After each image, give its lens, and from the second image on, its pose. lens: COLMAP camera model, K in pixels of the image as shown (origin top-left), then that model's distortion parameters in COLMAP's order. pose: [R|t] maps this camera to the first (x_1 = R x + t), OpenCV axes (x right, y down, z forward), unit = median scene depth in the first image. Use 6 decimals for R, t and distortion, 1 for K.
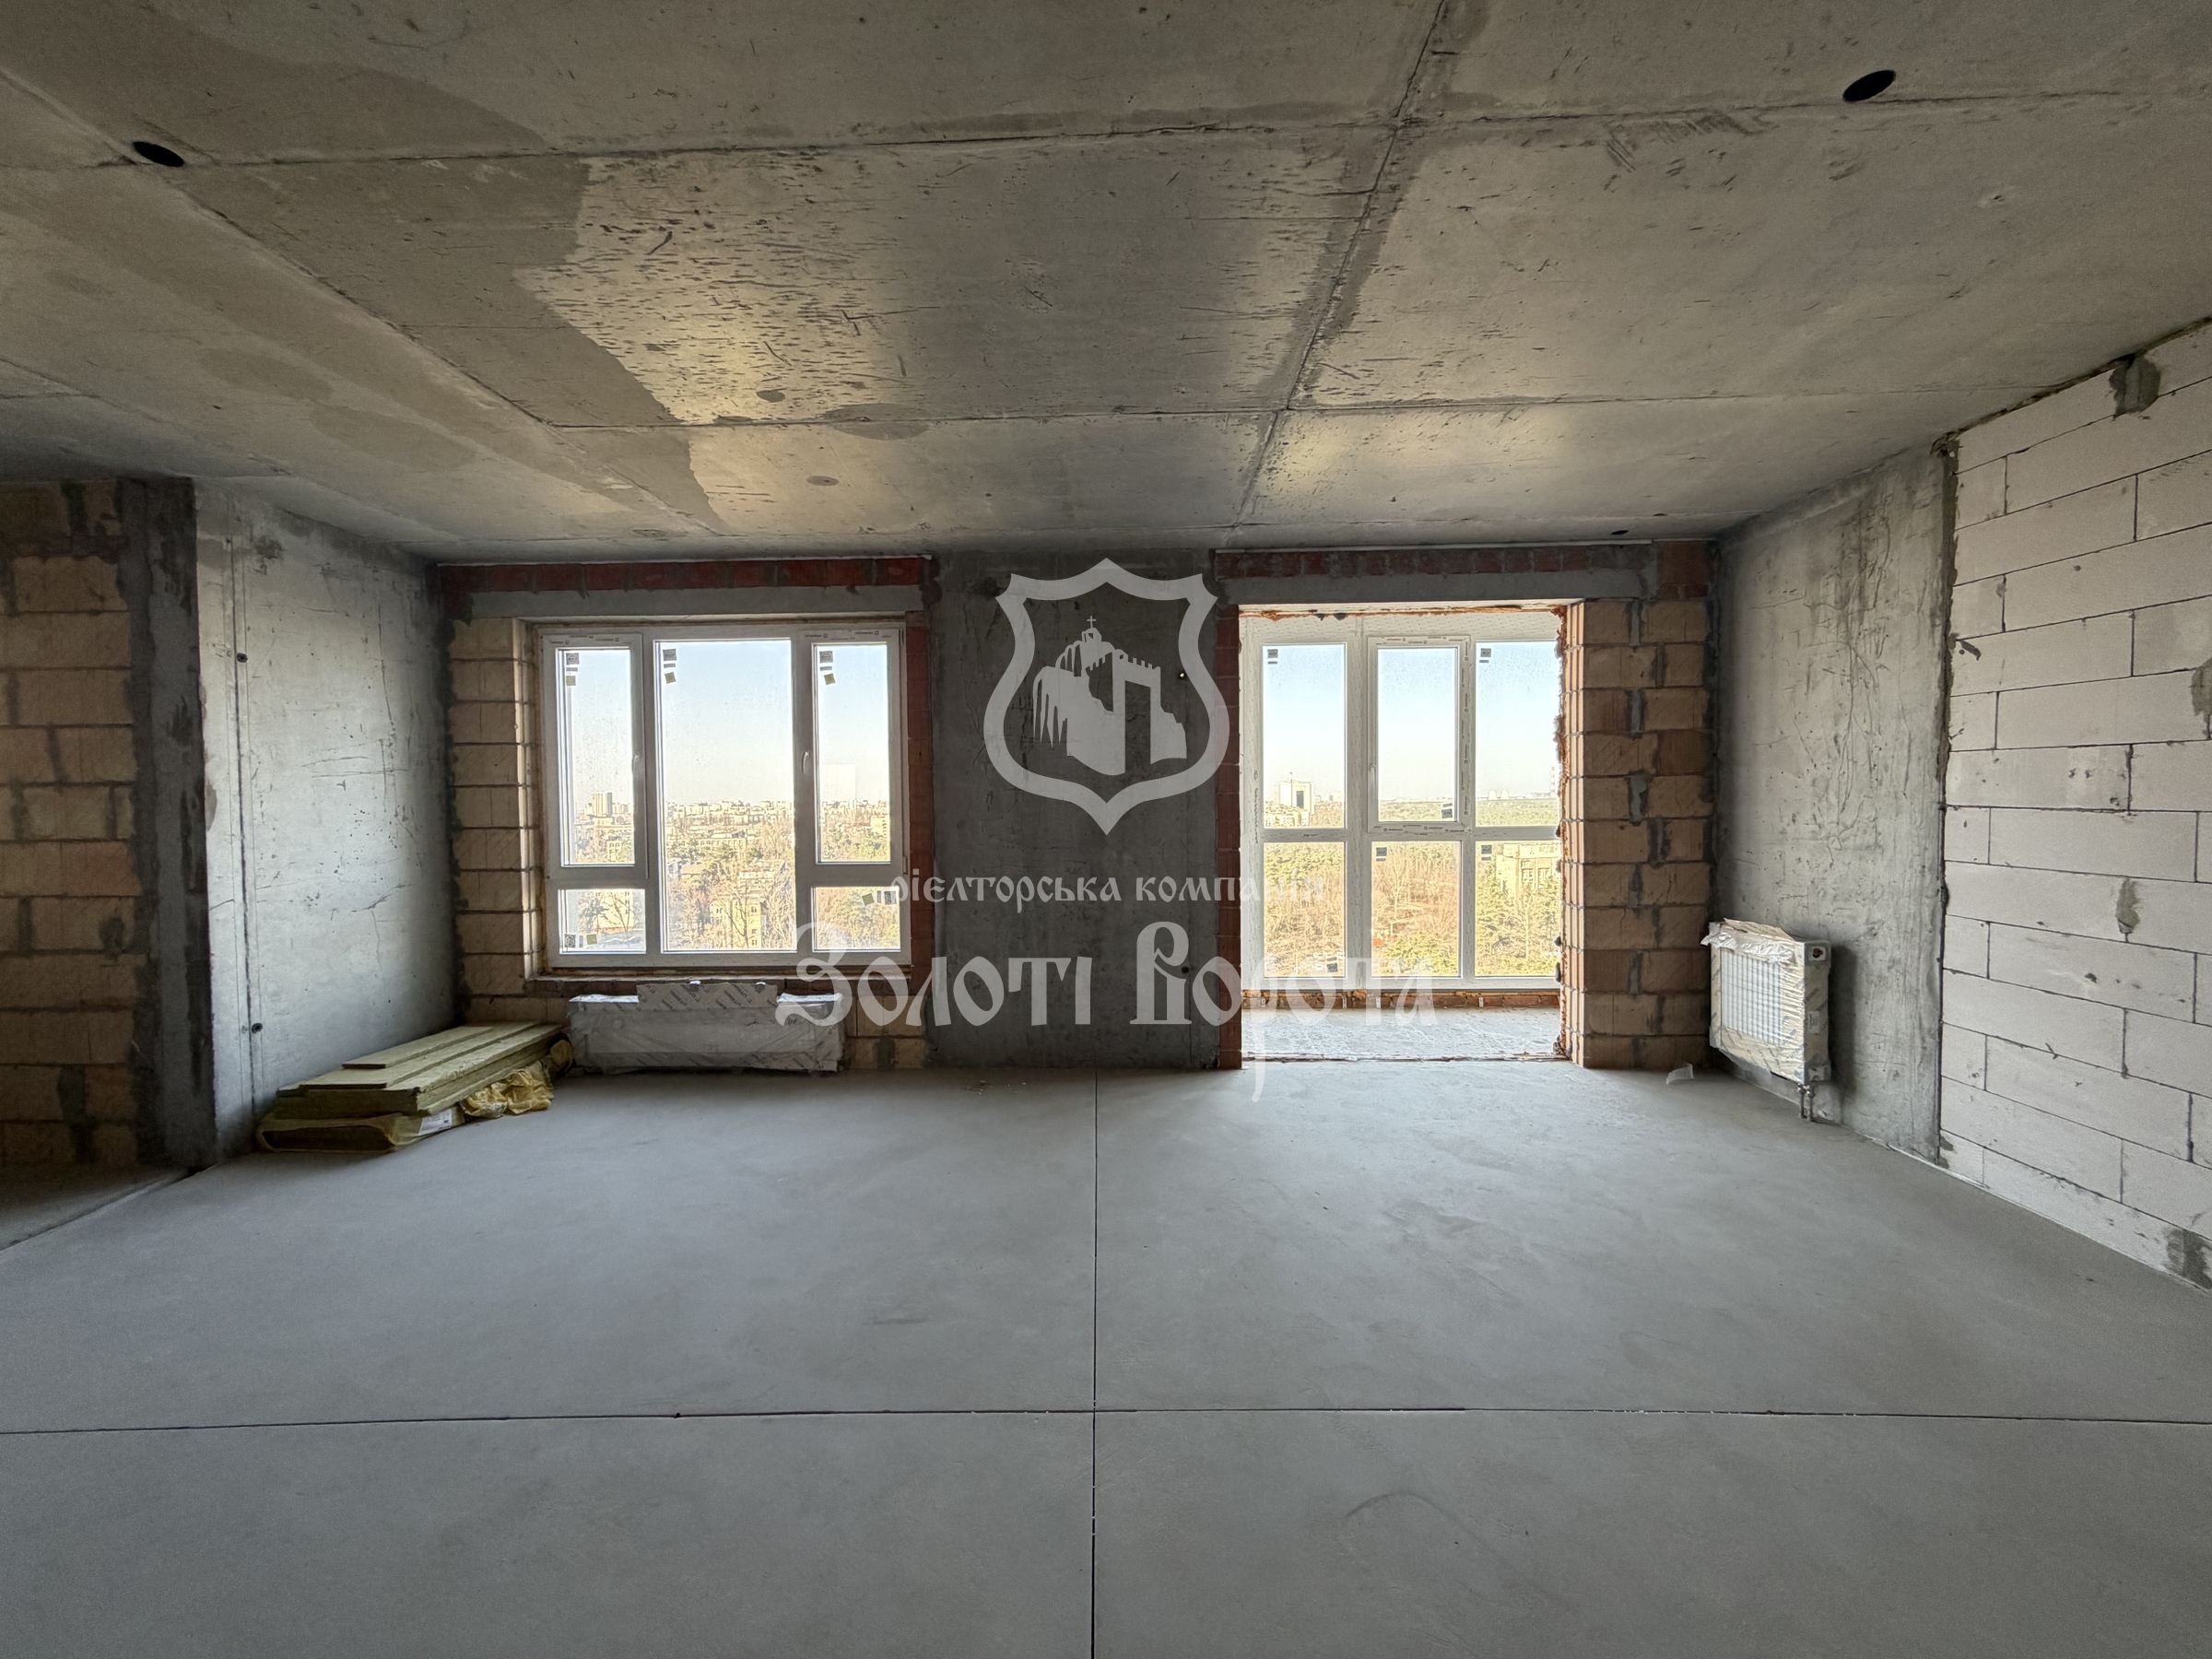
lens RADIAL K [[877.7, 0, 1099.1], [0, 877.7, 826.8], [0, 0, 1]] dist [0.000963, -0.000158]
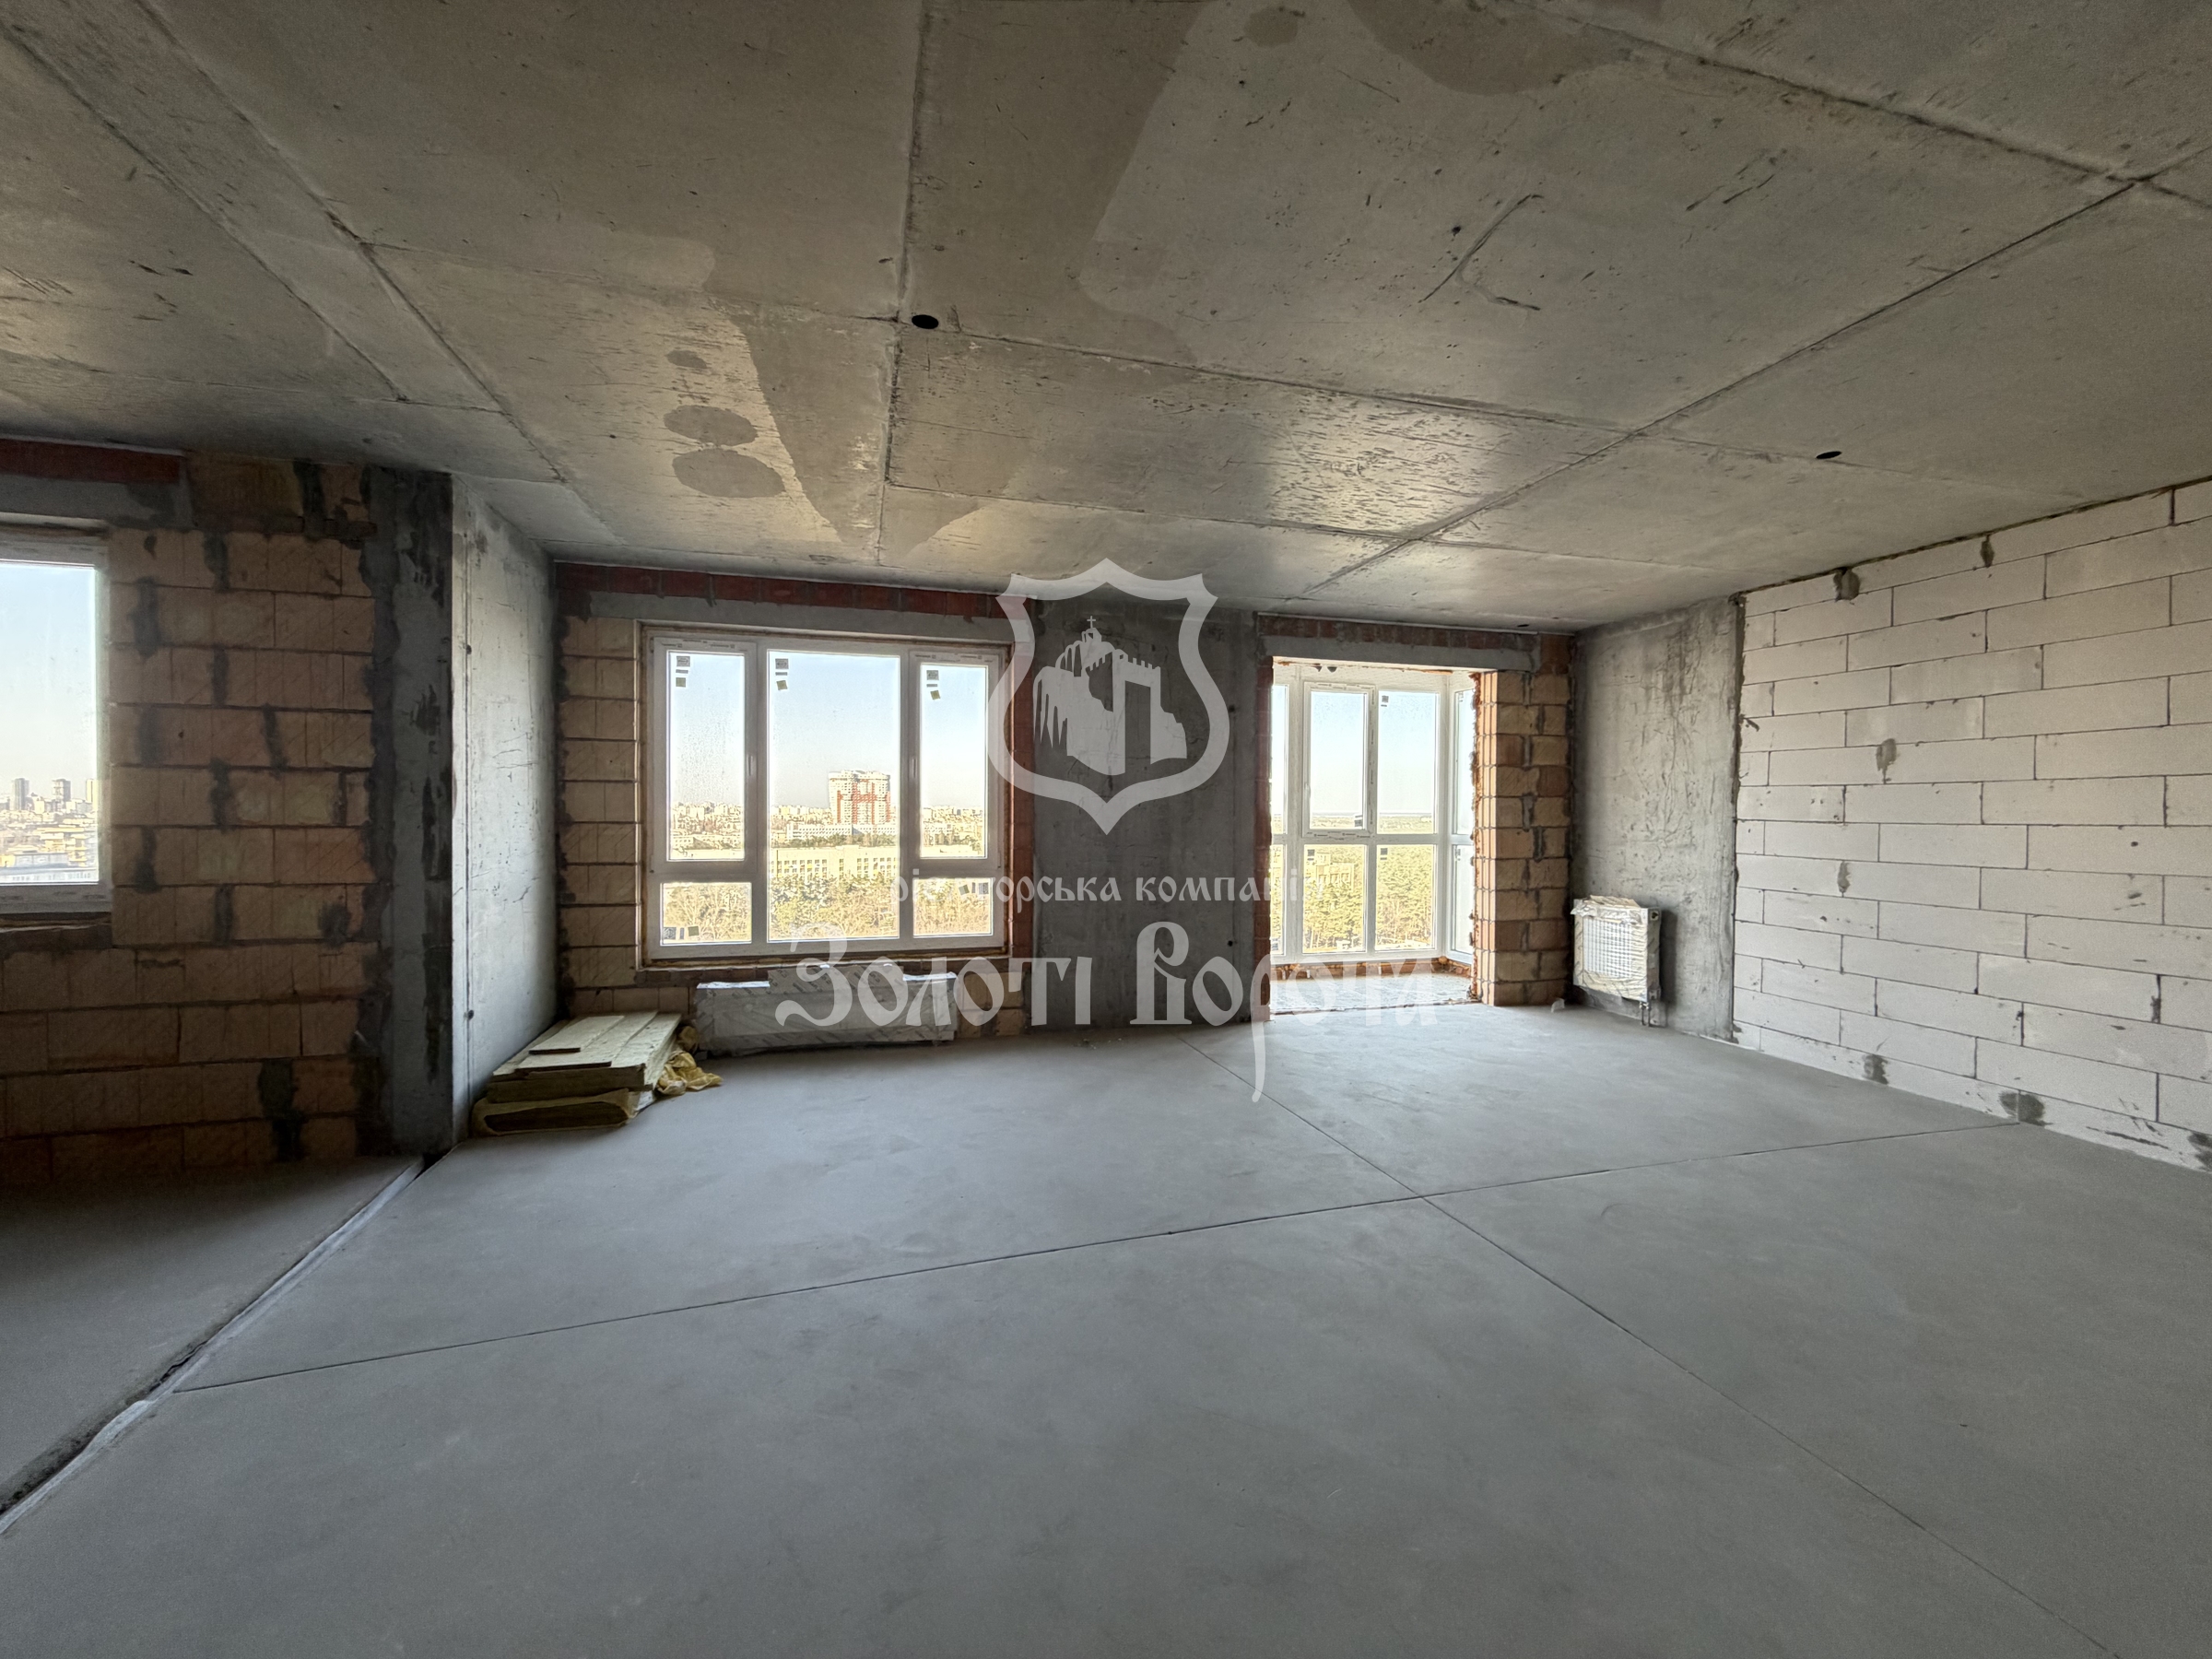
lens RADIAL K [[877.7, 0, 1099.4], [0, 877.7, 827.3], [0, 0, 1]] dist [0.000963, -0.000158]
pose [[0.955737, 0.012630, 0.293950, -0.561432], [-0.008819, 0.999859, -0.014288, 0.020890], [-0.294089, 0.011063, 0.955714, -0.180338]]
